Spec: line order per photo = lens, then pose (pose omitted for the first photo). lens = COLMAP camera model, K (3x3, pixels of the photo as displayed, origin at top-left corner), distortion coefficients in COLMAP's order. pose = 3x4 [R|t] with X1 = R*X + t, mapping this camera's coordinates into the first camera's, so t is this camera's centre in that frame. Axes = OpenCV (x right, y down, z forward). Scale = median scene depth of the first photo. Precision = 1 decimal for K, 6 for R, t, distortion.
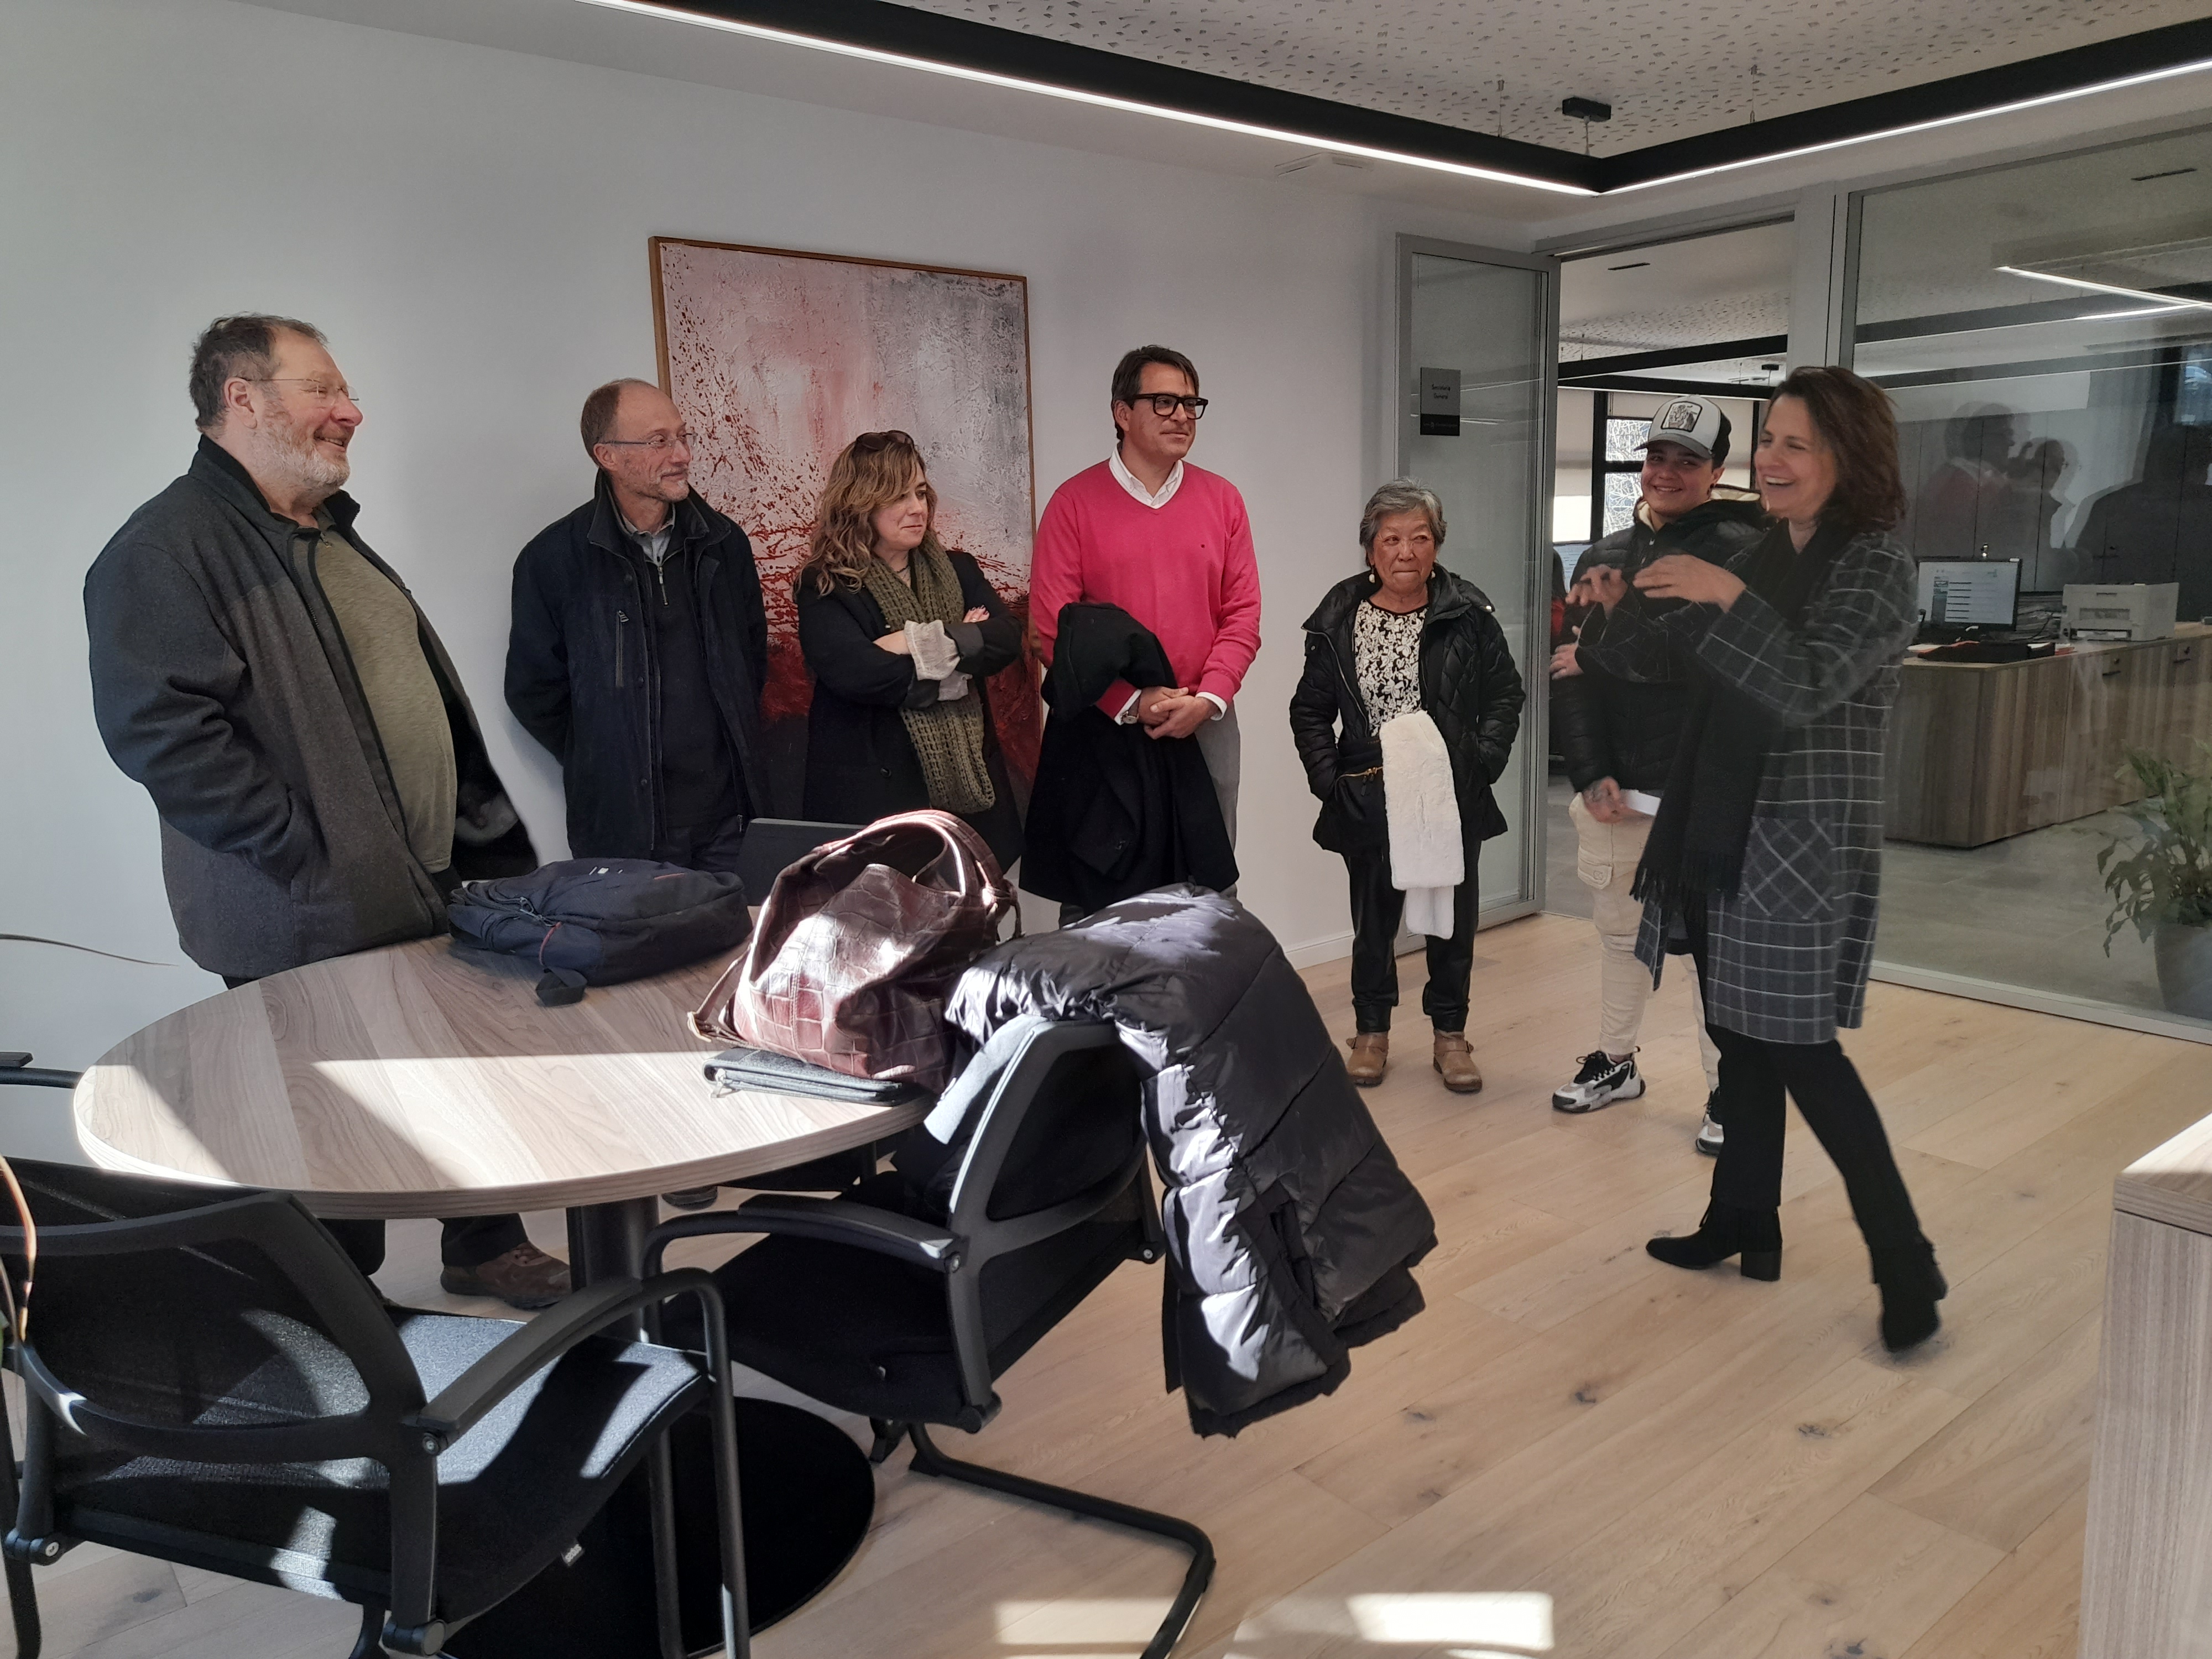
lens RADIAL K [[1609.2, 0, 1106.0], [0, 1609.2, 829.5], [0, 0, 1]] dist [0.060541, -0.052273]
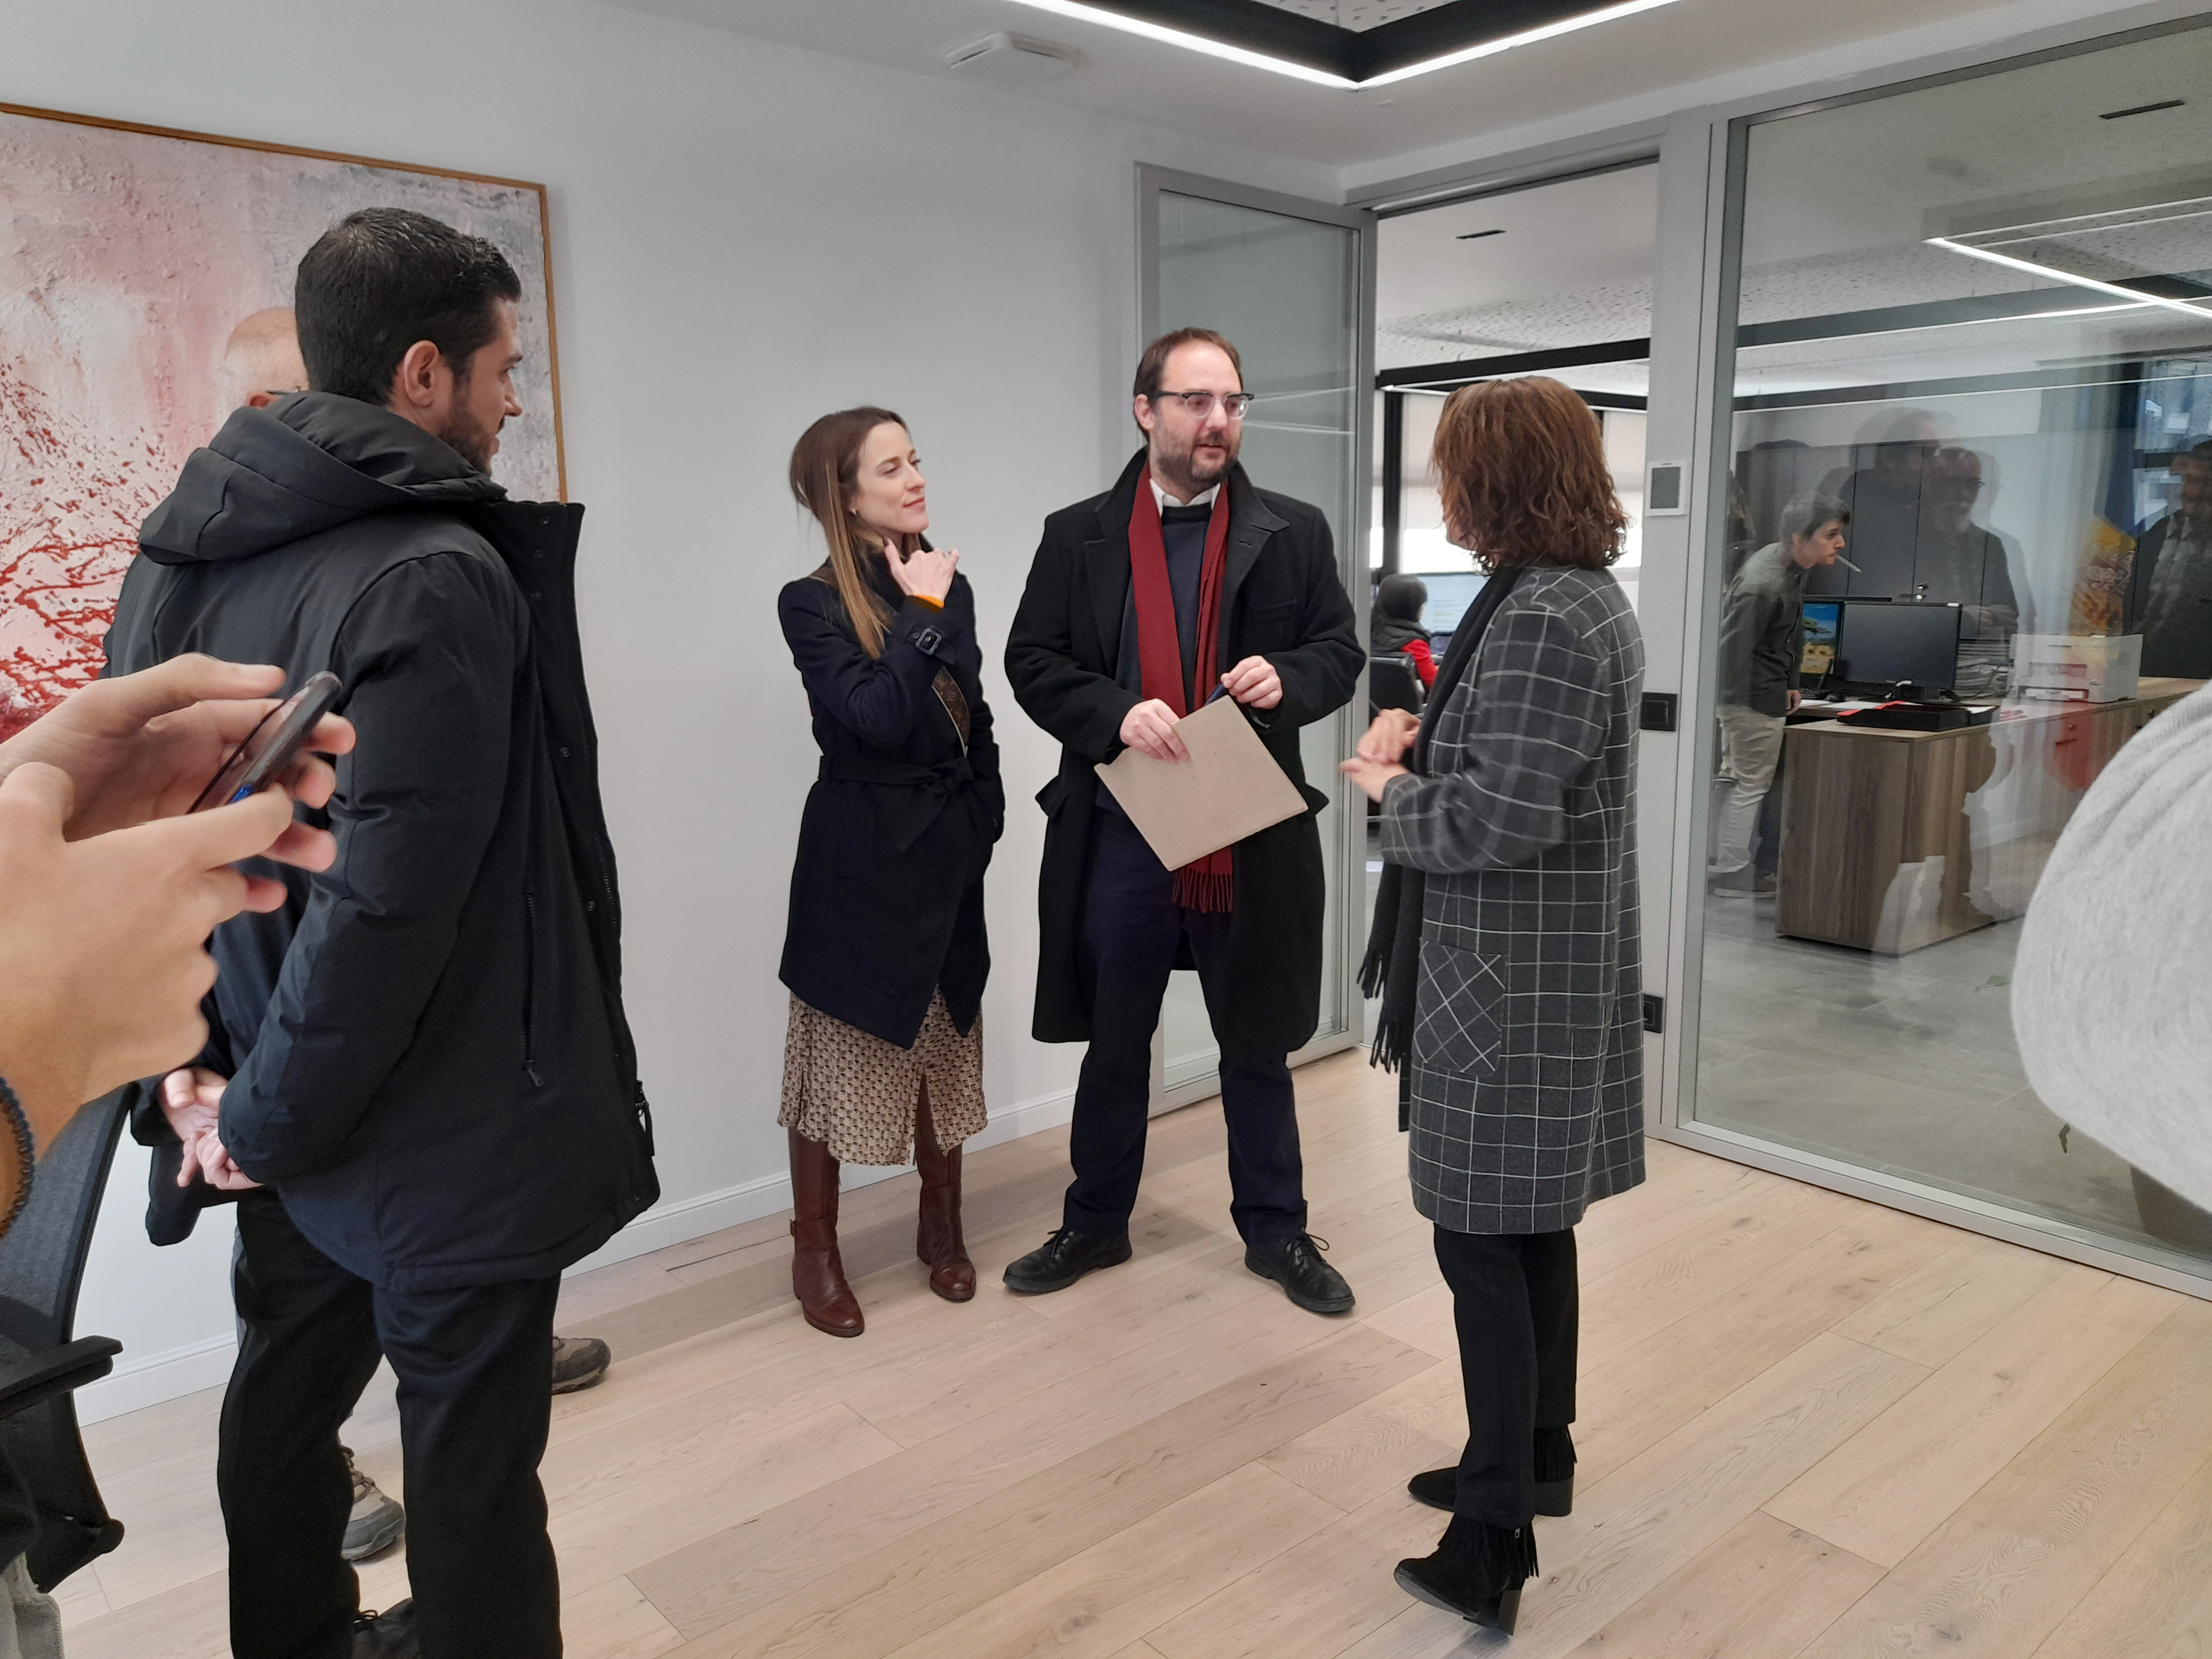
lens RADIAL K [[1623.6, 0, 1106.0], [0, 1623.6, 829.5], [0, 0, 1]] dist [0.062694, -0.069060]
pose [[0.999544, 0.012509, 0.027495, 0.150625], [-0.012207, 0.999863, -0.011141, -0.053061], [-0.027631, 0.010800, 0.999560, 0.255859]]
